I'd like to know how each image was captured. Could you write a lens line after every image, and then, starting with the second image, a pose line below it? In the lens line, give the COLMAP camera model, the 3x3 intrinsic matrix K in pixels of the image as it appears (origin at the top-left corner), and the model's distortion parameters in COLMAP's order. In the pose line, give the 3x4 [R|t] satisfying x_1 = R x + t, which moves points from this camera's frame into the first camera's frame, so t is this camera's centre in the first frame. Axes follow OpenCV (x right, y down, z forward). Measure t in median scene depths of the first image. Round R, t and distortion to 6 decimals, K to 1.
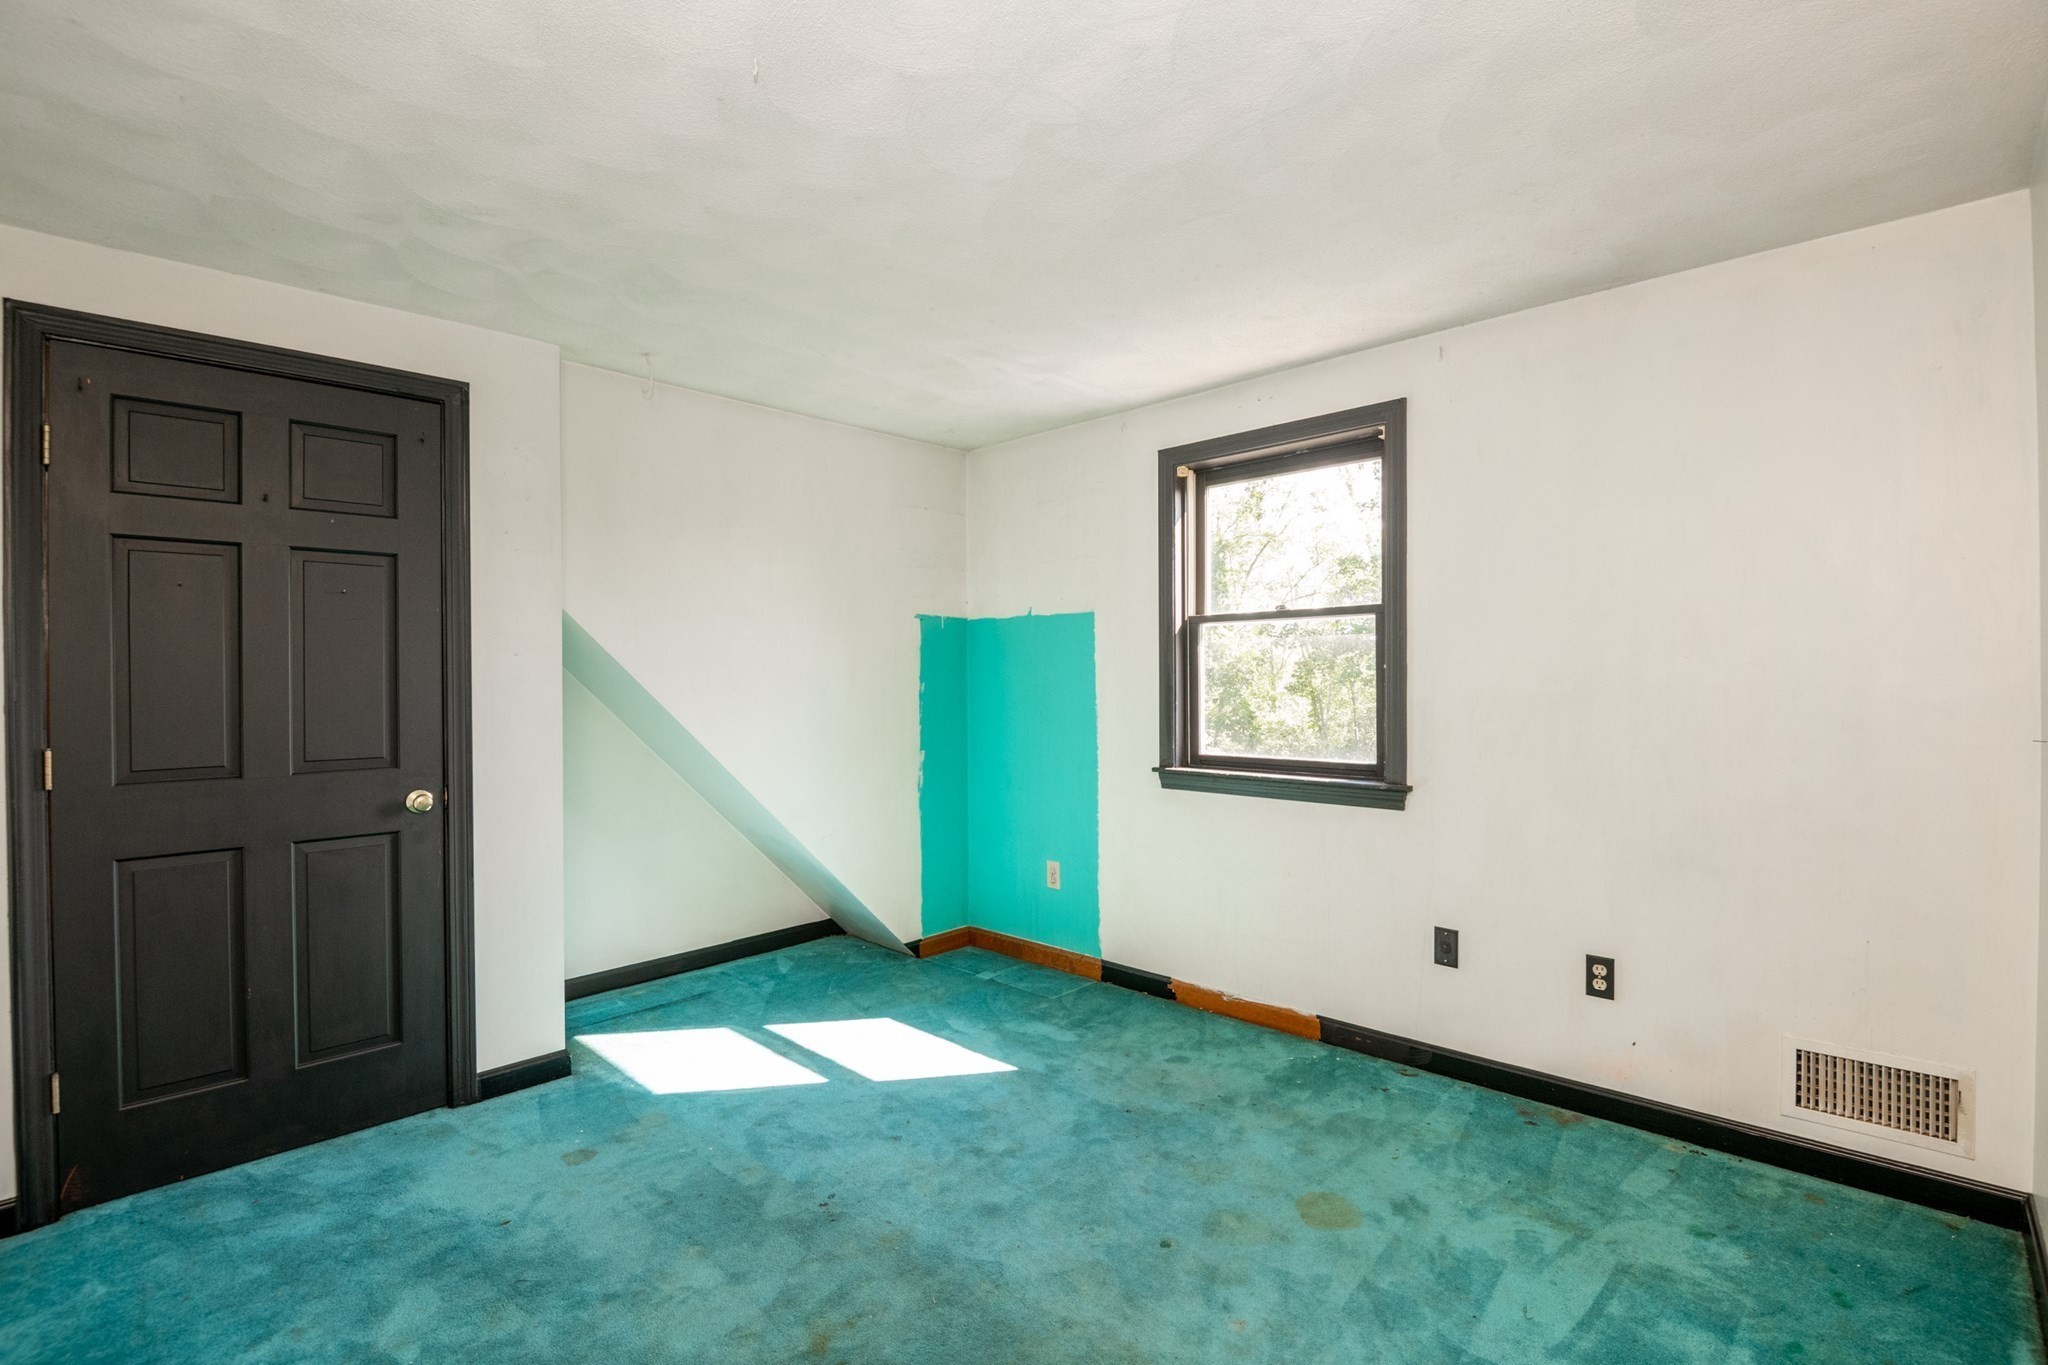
lens RADIAL K [[946.5, 0, 1044.7], [0, 946.5, 674.7], [0, 0, 1]] dist [0.007056, -0.017225]
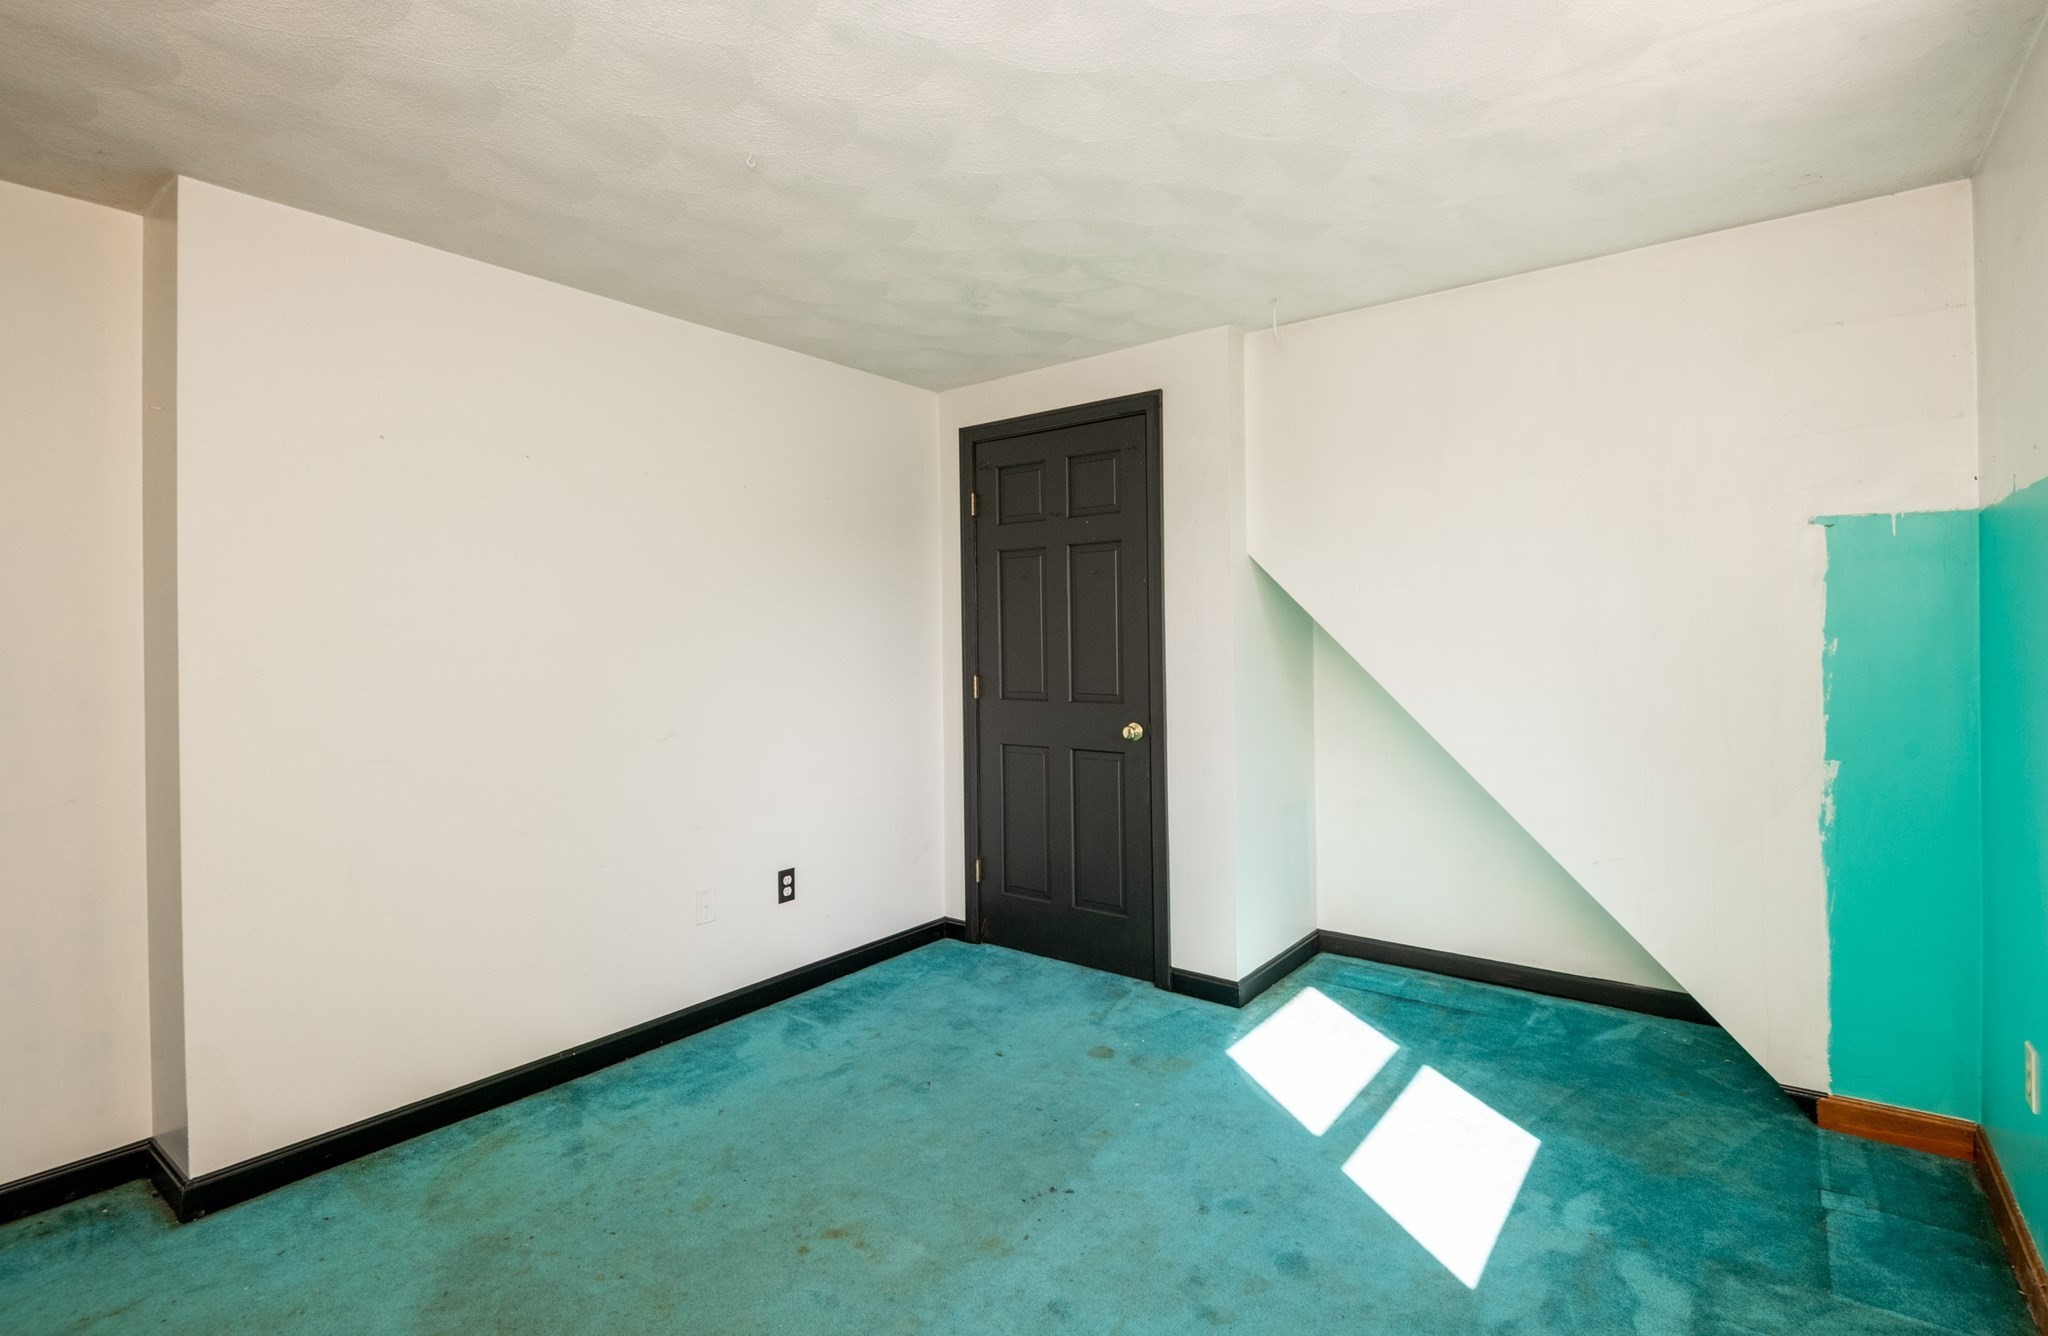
lens RADIAL K [[954.1, 0, 1023.6], [0, 954.1, 632.9], [0, 0, 1]] dist [0.025237, -0.020035]
pose [[0.096816, 0.001157, -0.995302, 0.513939], [0.015270, 0.999880, 0.002648, -0.004612], [0.995185, -0.015455, 0.096787, 0.623686]]
